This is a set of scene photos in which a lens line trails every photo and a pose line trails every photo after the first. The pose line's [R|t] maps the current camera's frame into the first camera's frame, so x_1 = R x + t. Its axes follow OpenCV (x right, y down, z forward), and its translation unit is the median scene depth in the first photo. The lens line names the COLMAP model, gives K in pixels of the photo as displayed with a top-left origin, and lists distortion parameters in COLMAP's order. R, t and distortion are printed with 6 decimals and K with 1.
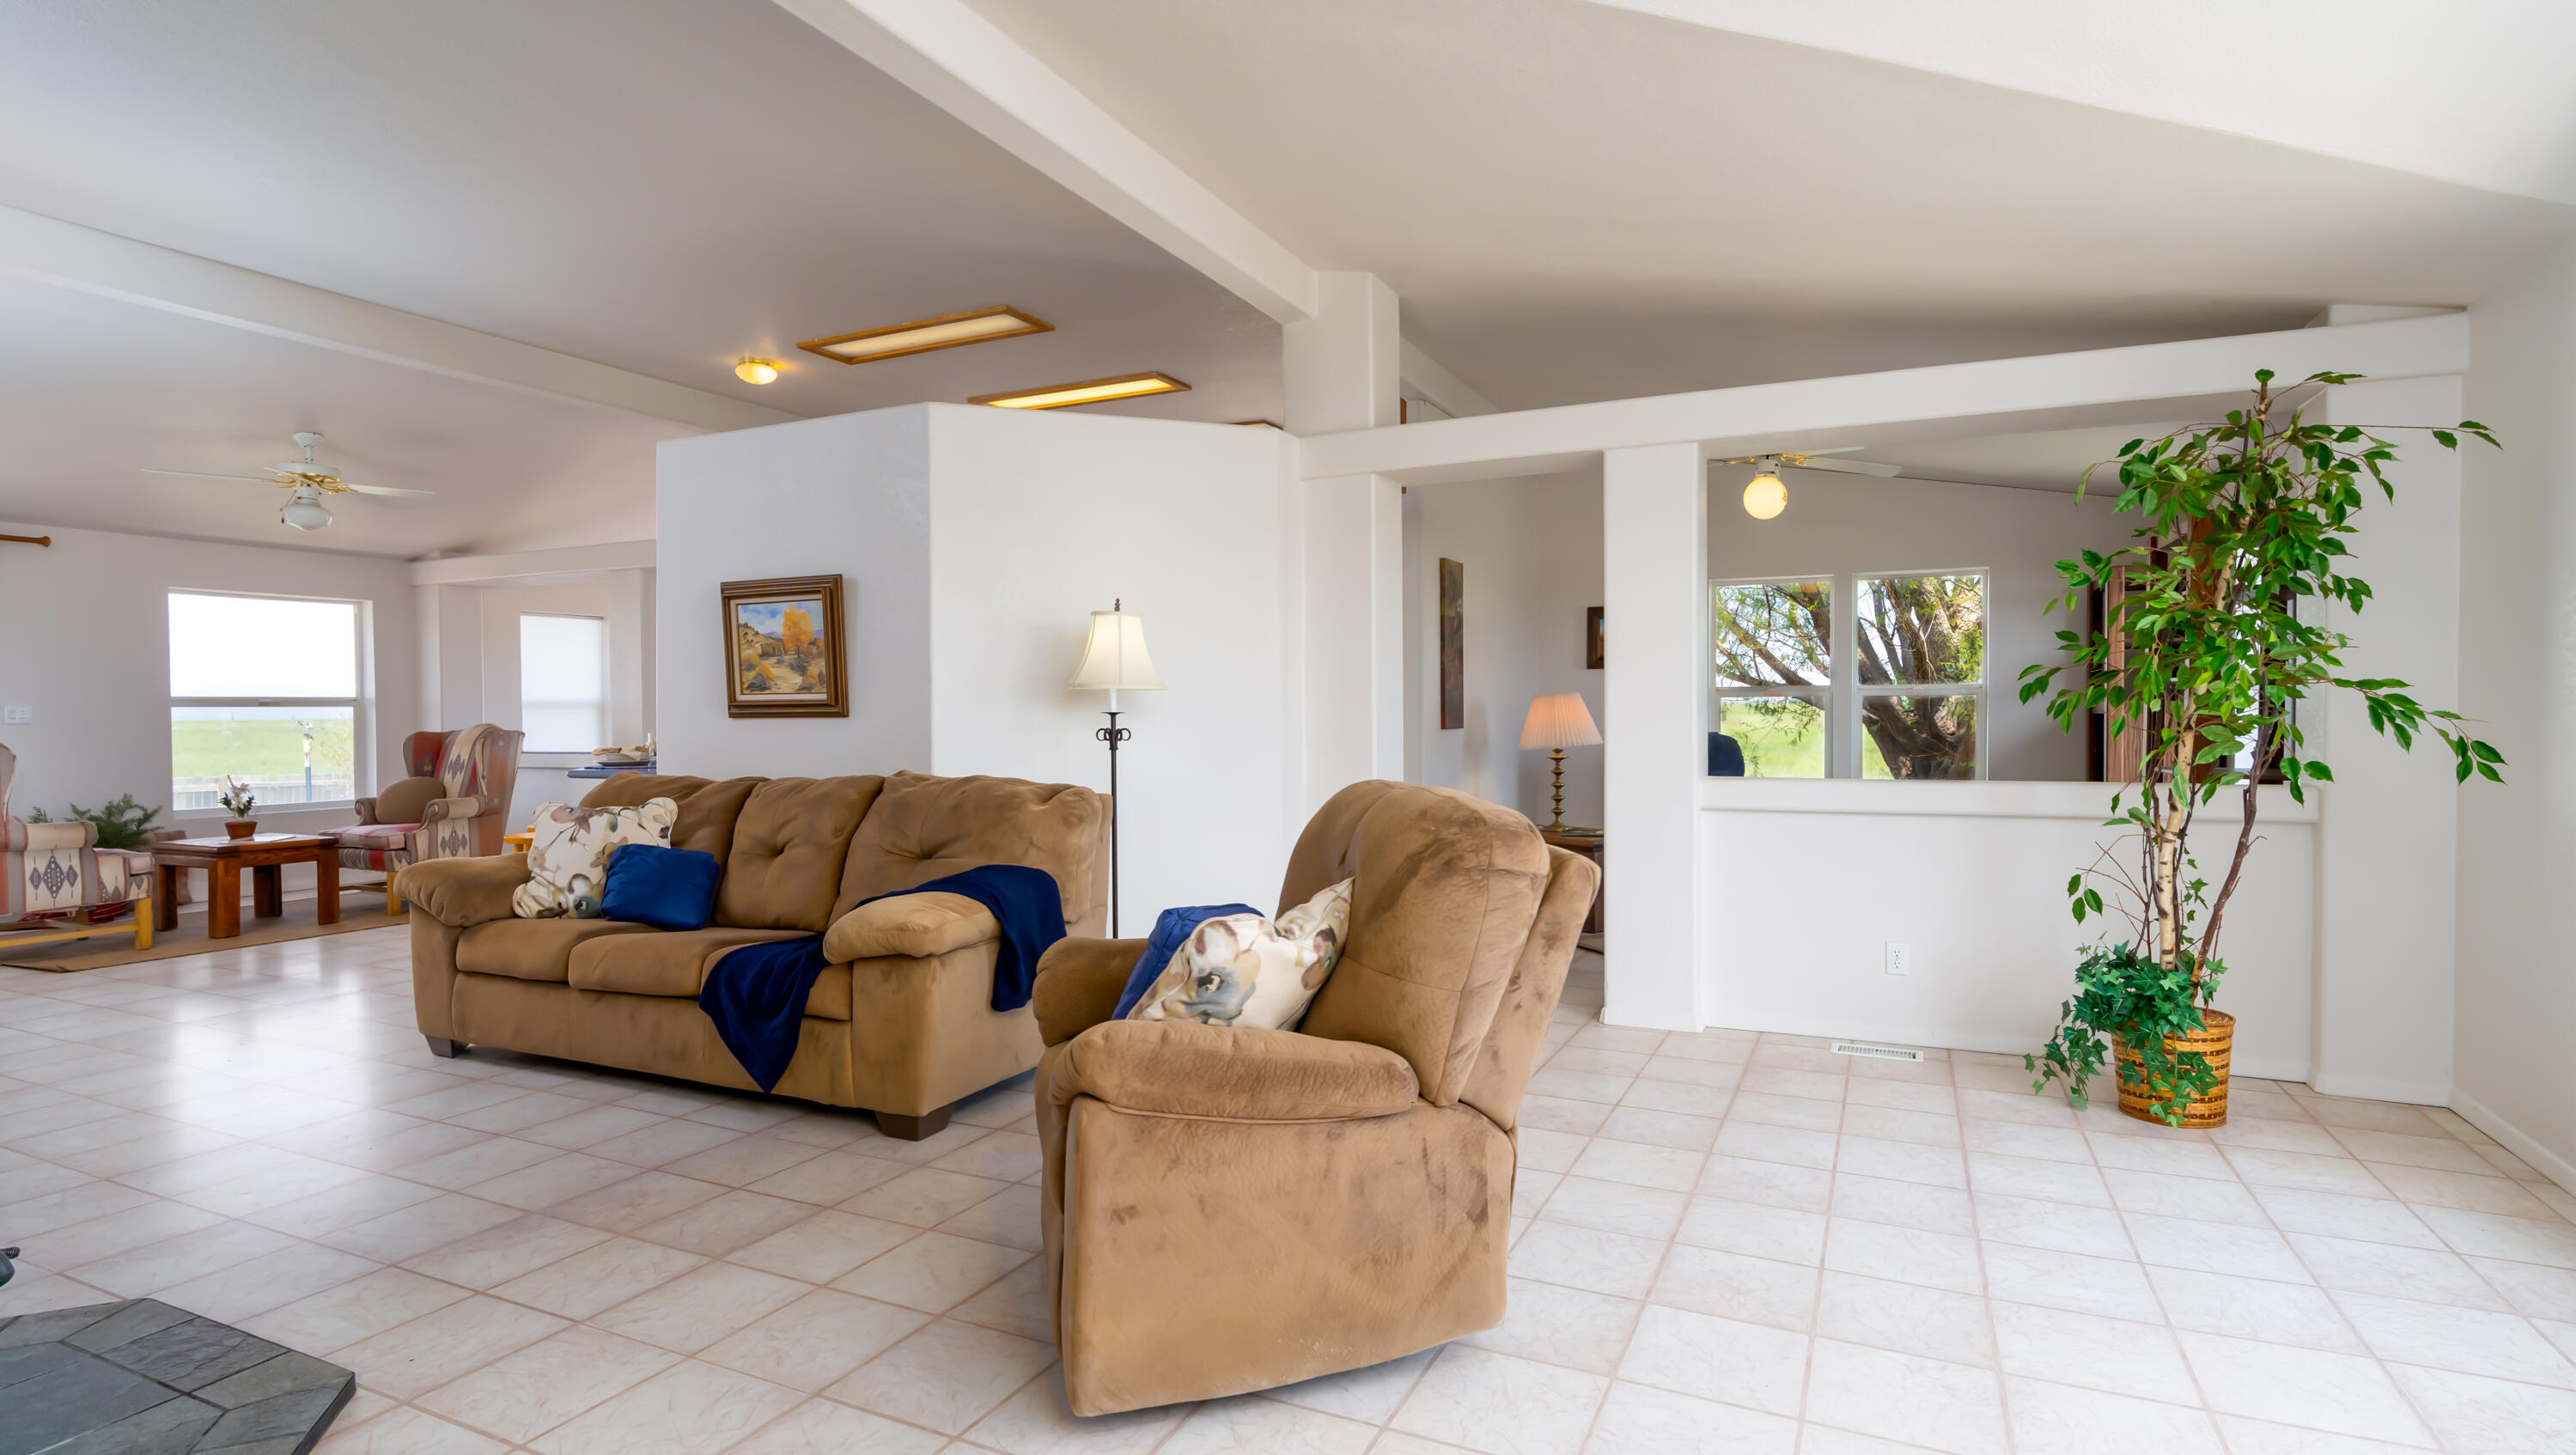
lens RADIAL K [[1262.8, 0, 1293.0], [0, 1262.8, 731.3], [0, 0, 1]] dist [-0.000012, -0.000020]
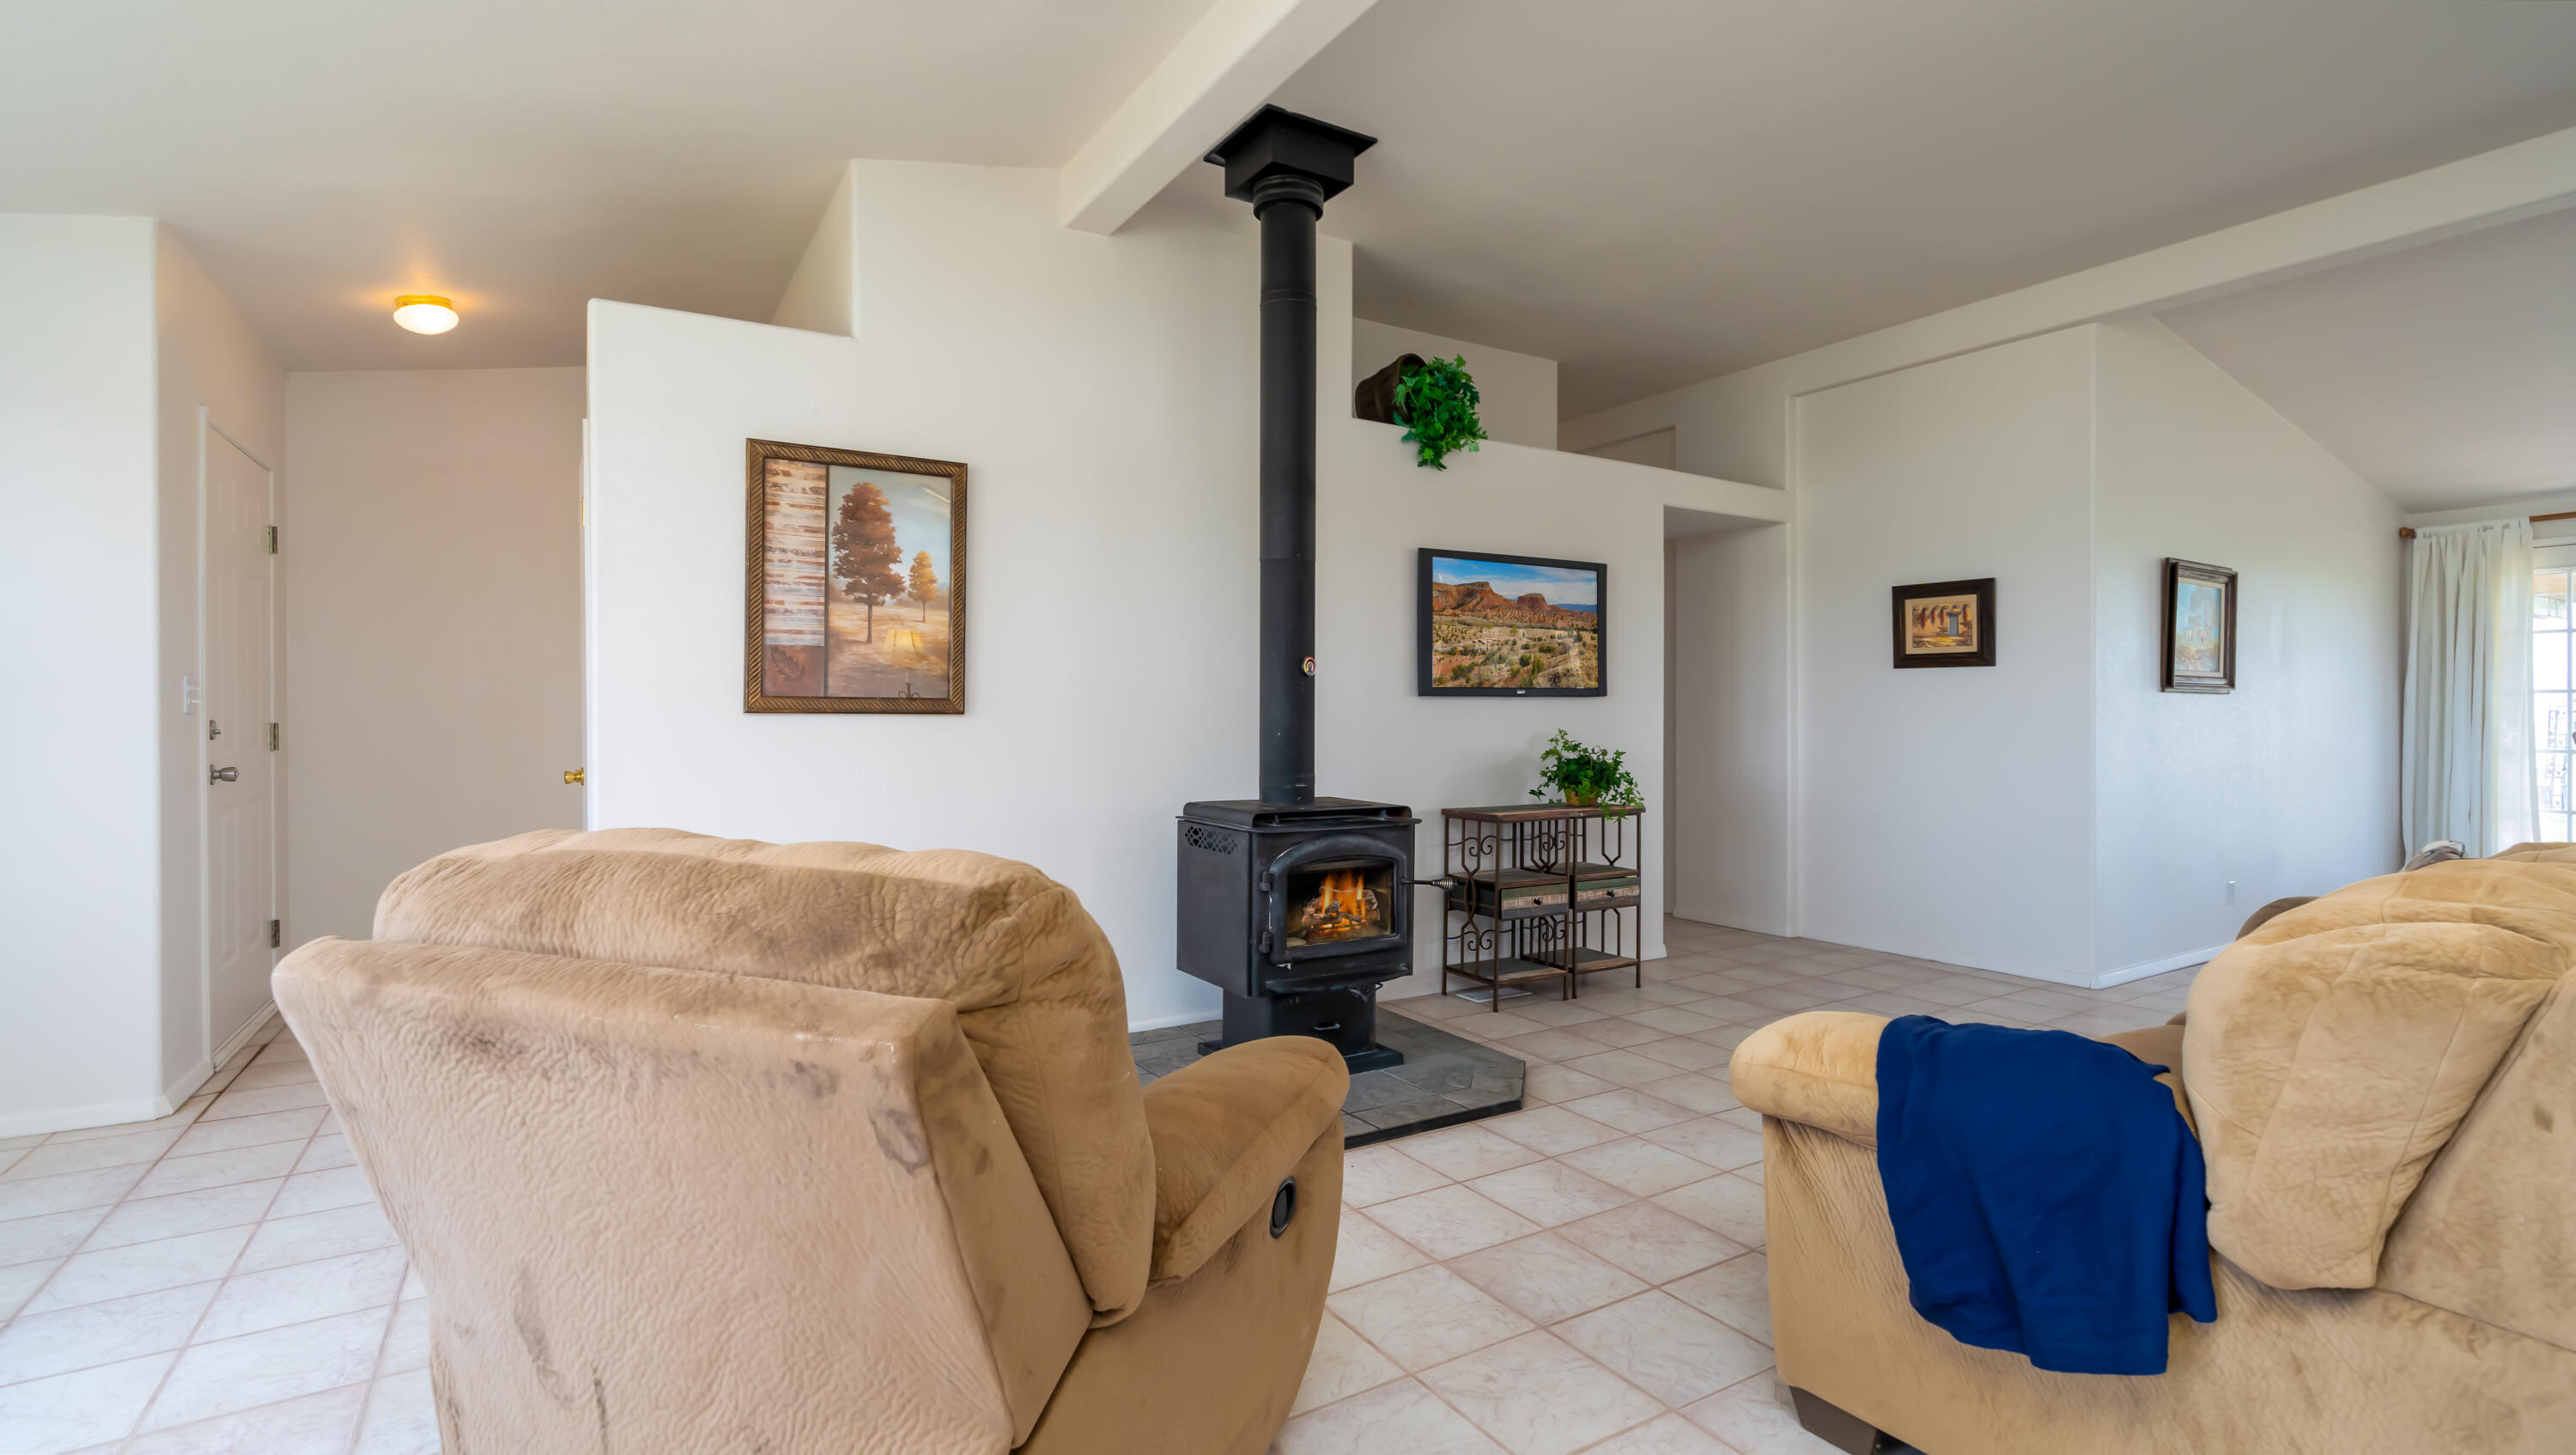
lens RADIAL K [[1181.2, 0, 1294.5], [0, 1181.2, 719.6], [0, 0, 1]] dist [-0.000048, 0.000292]
pose [[-0.541528, 0.009331, -0.840631, 0.347361], [-0.001118, 0.999930, 0.011820, -0.012591], [0.840682, 0.007341, -0.541480, 1.311491]]
